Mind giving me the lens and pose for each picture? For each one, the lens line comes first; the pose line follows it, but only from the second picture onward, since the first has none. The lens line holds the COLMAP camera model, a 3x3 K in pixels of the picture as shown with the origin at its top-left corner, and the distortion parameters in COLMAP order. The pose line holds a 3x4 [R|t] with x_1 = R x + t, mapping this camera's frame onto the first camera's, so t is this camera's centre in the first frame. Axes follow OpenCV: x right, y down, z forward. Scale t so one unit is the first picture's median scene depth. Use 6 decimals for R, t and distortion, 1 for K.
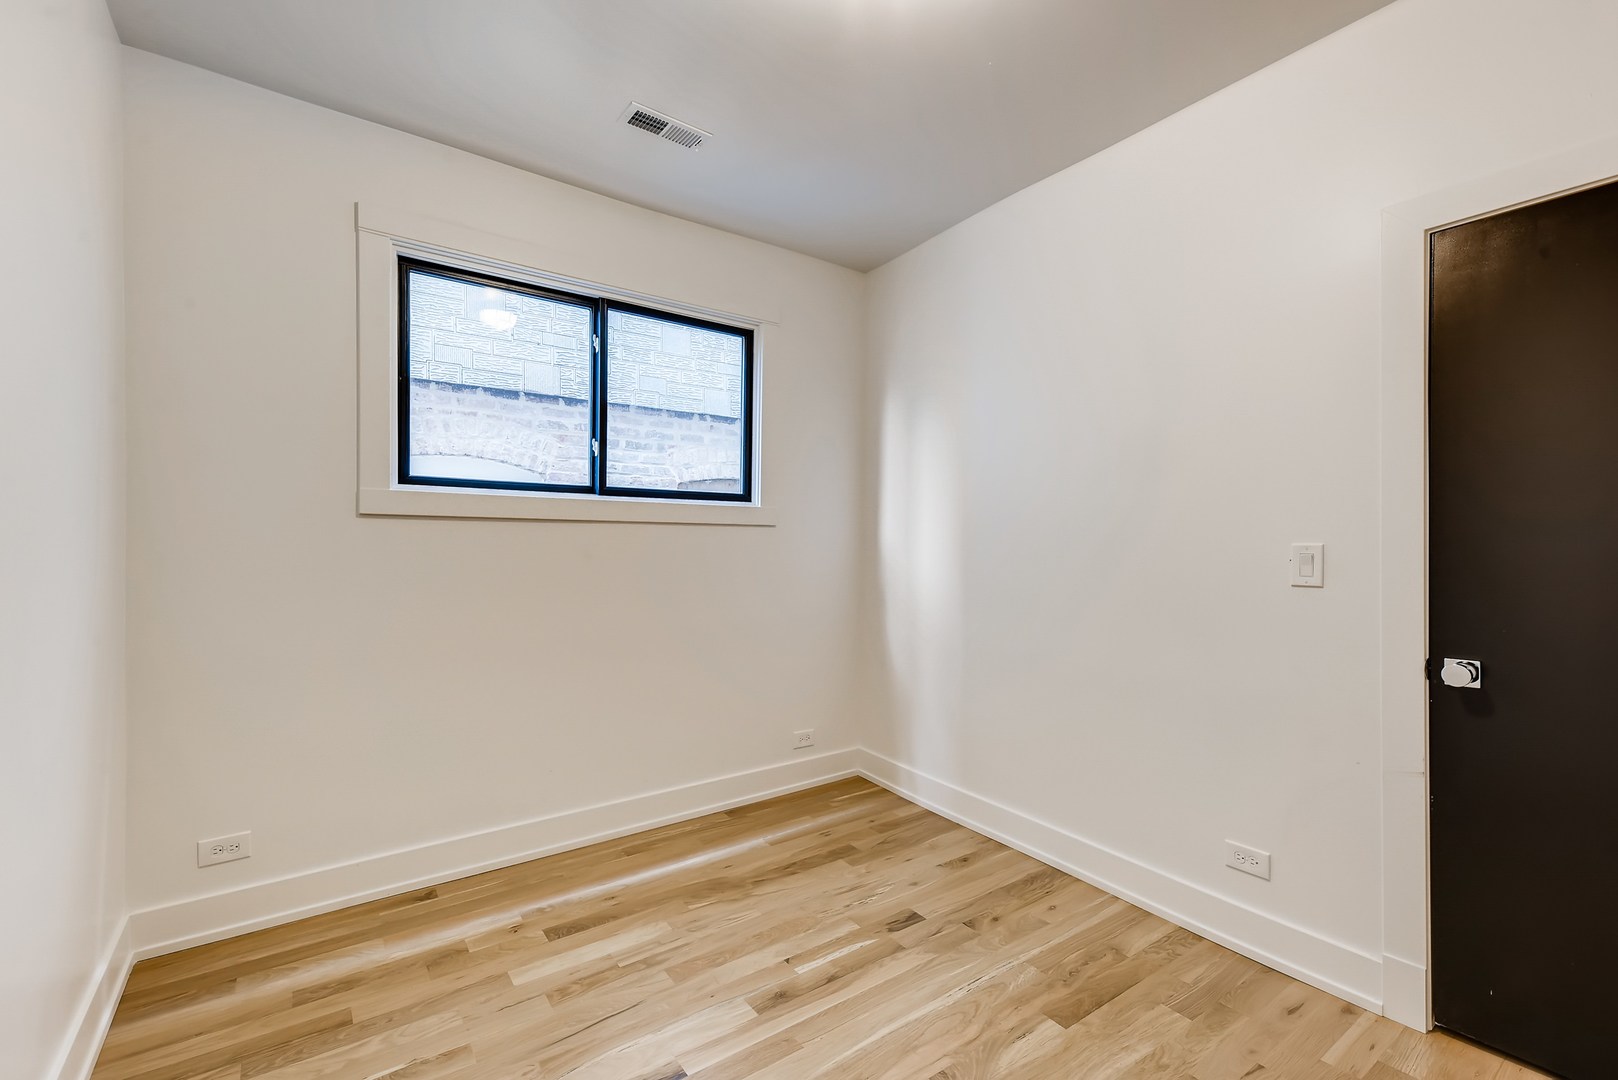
lens RADIAL K [[720.3, 0, 814.3], [0, 720.3, 552.4], [0, 0, 1]] dist [0.017214, -0.005435]
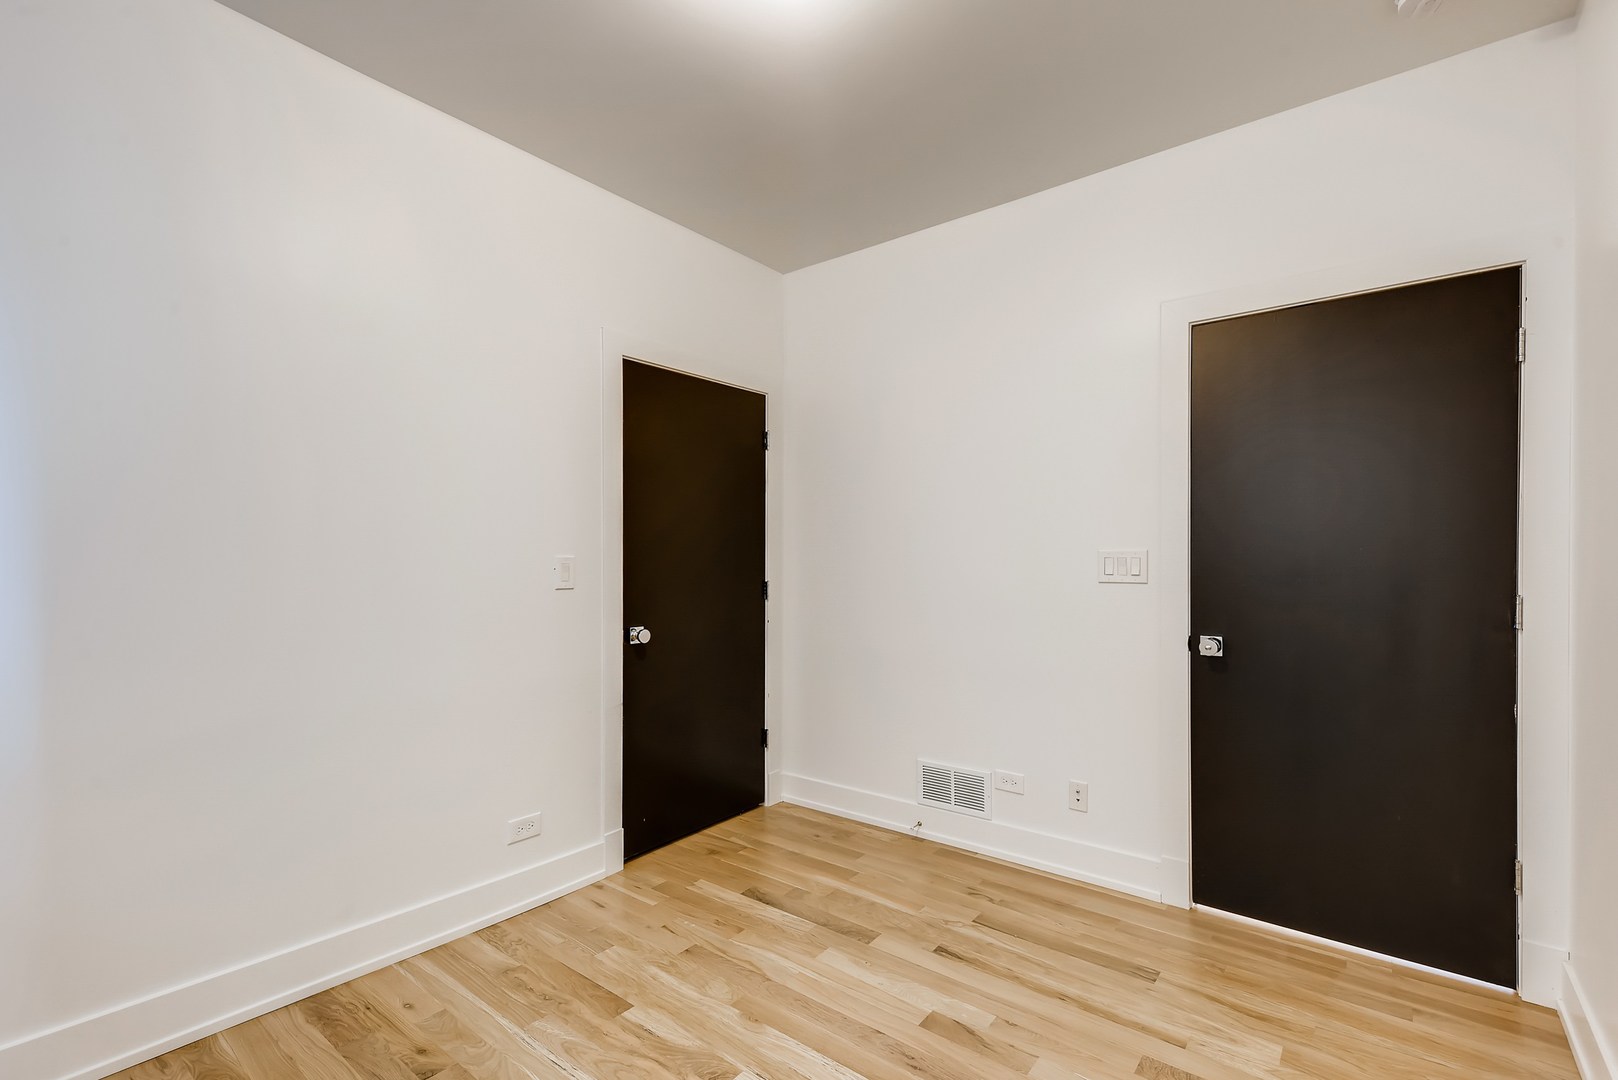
lens RADIAL K [[720.3, 0, 810.6], [0, 720.3, 547.5], [0, 0, 1]] dist [0.017214, -0.005435]
pose [[-0.275647, 0.002158, 0.961257, -0.562694], [0.009122, 0.999958, 0.000371, -0.020078], [-0.961216, 0.008871, -0.275655, 0.759389]]
